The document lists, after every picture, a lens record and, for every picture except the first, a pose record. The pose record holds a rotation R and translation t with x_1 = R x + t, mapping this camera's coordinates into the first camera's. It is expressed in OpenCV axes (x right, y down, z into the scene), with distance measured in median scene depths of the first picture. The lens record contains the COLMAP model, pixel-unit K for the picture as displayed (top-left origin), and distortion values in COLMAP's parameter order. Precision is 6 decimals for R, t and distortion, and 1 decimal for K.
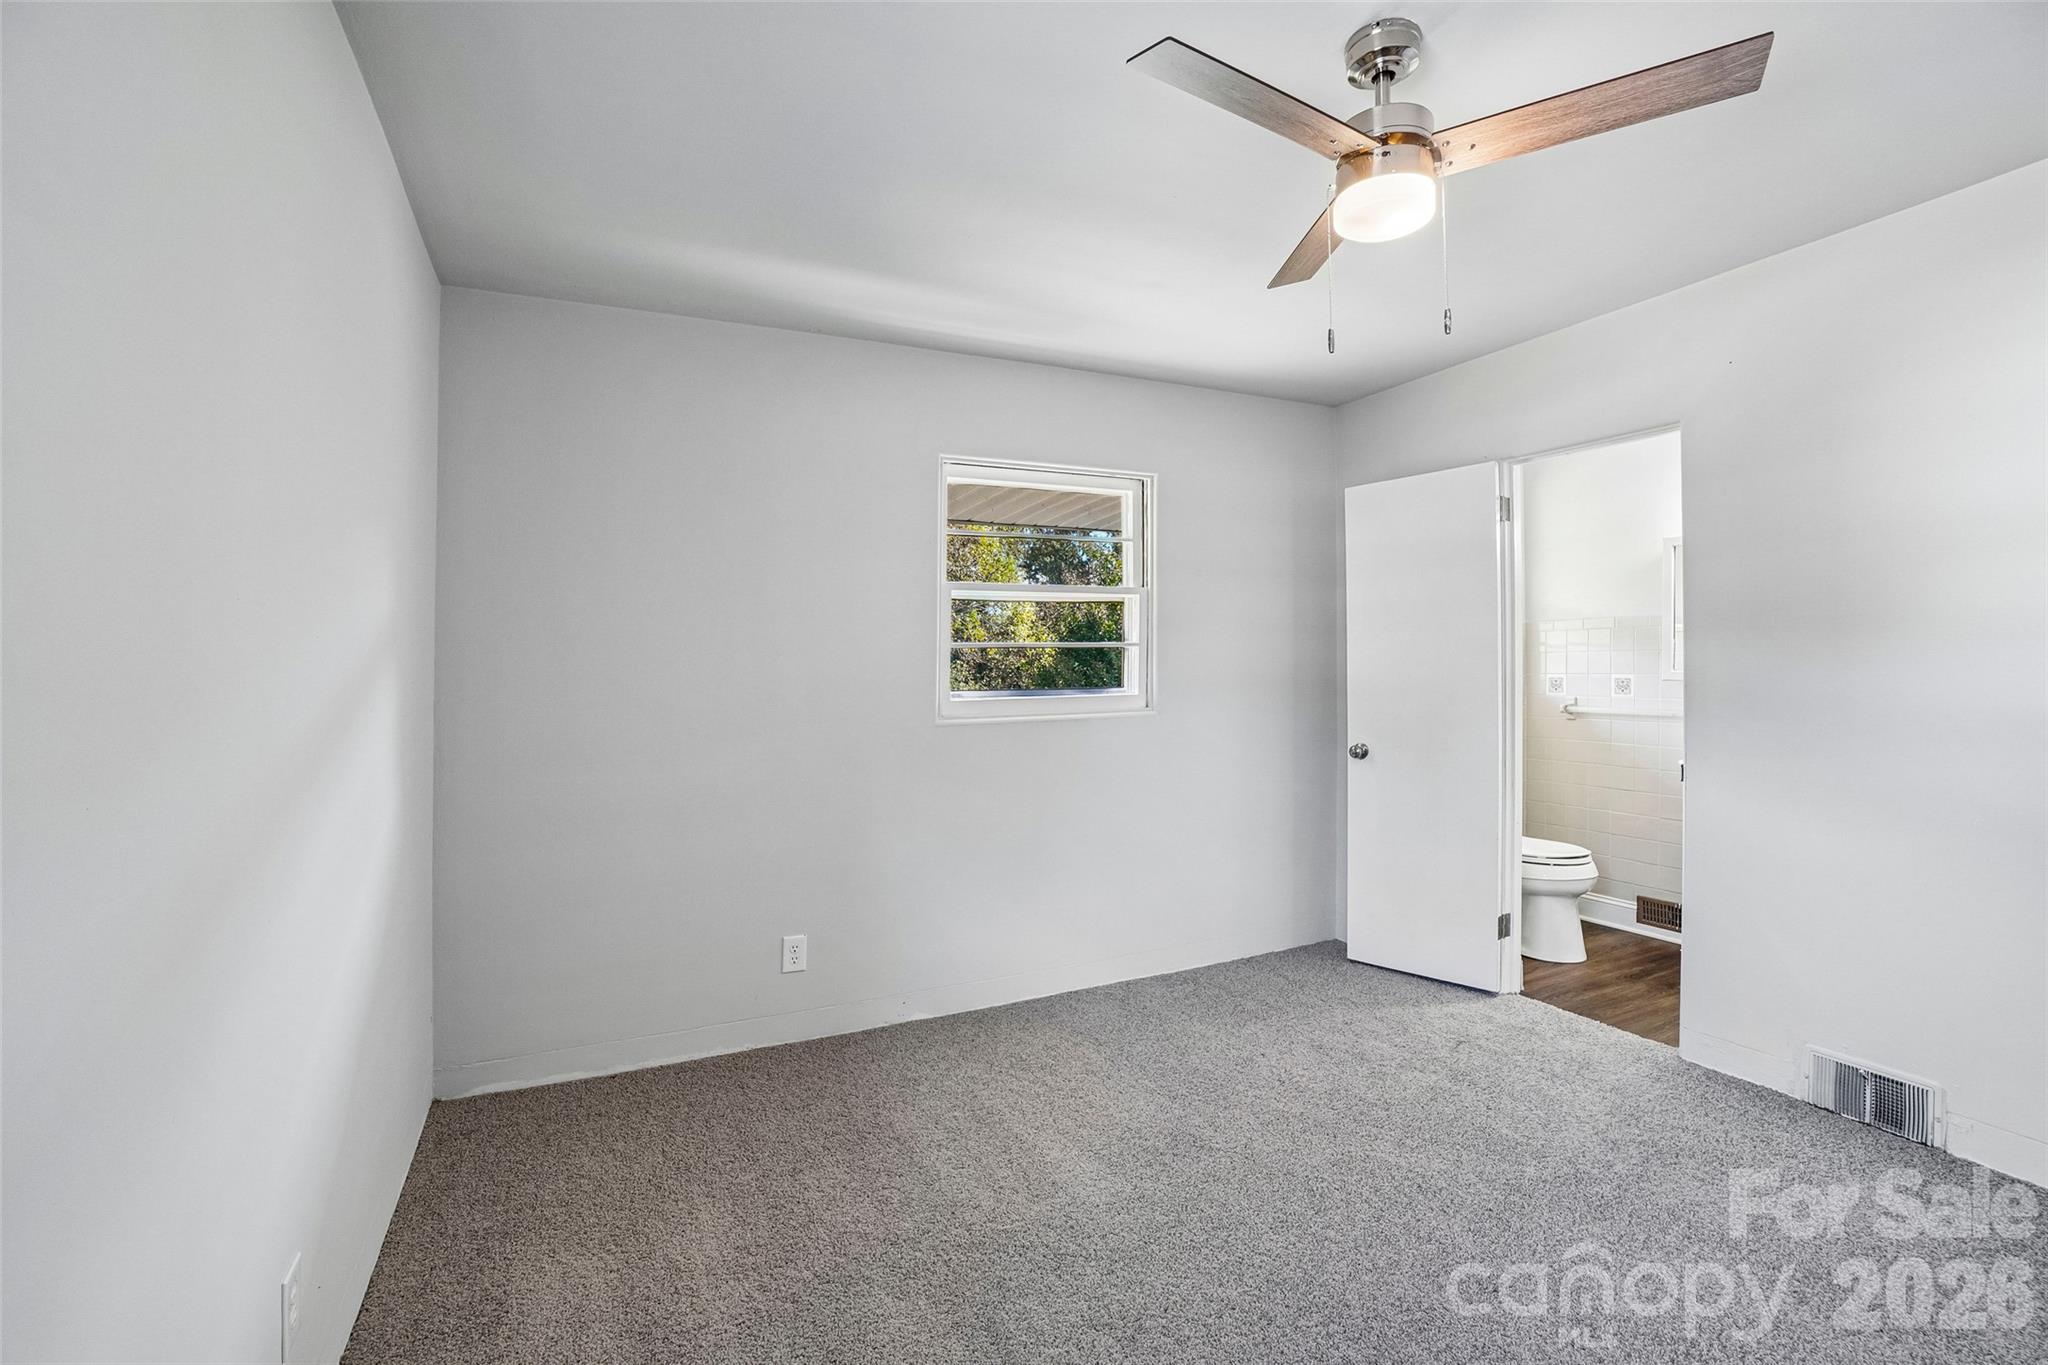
lens RADIAL K [[901.8, 0, 1019.7], [0, 901.8, 675.5], [0, 0, 1]] dist [-0.065925, 0.024029]
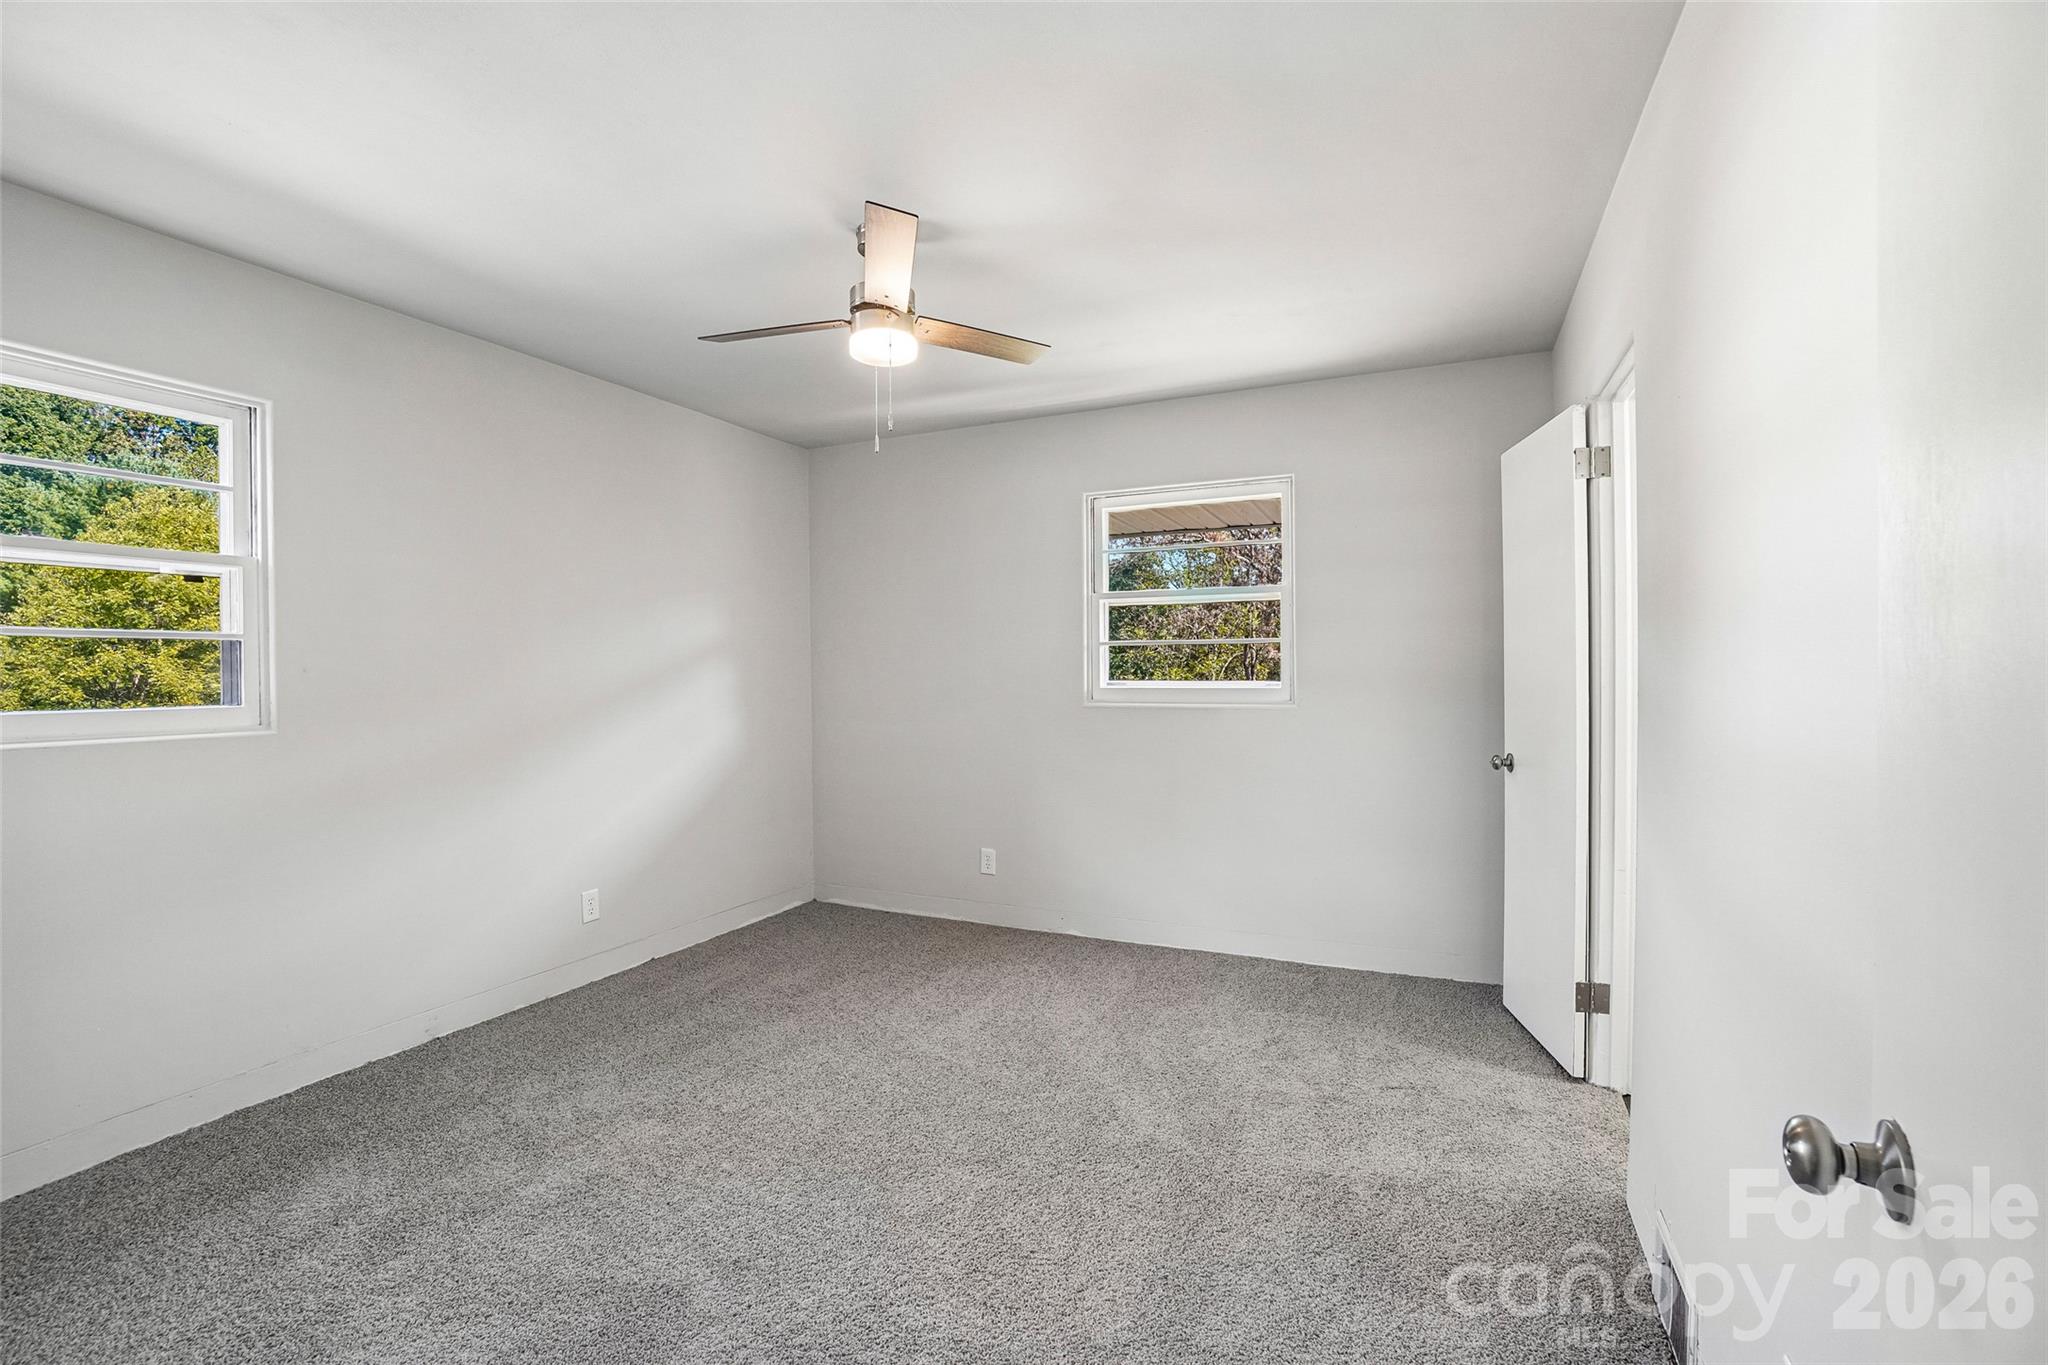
lens RADIAL K [[901.8, 0, 1019.7], [0, 901.8, 675.5], [0, 0, 1]] dist [-0.065925, 0.024029]
pose [[0.635189, 0.018497, -0.772135, 0.799465], [-0.009679, 0.999825, 0.015989, -0.007575], [0.772296, -0.002683, 0.635257, 0.117037]]
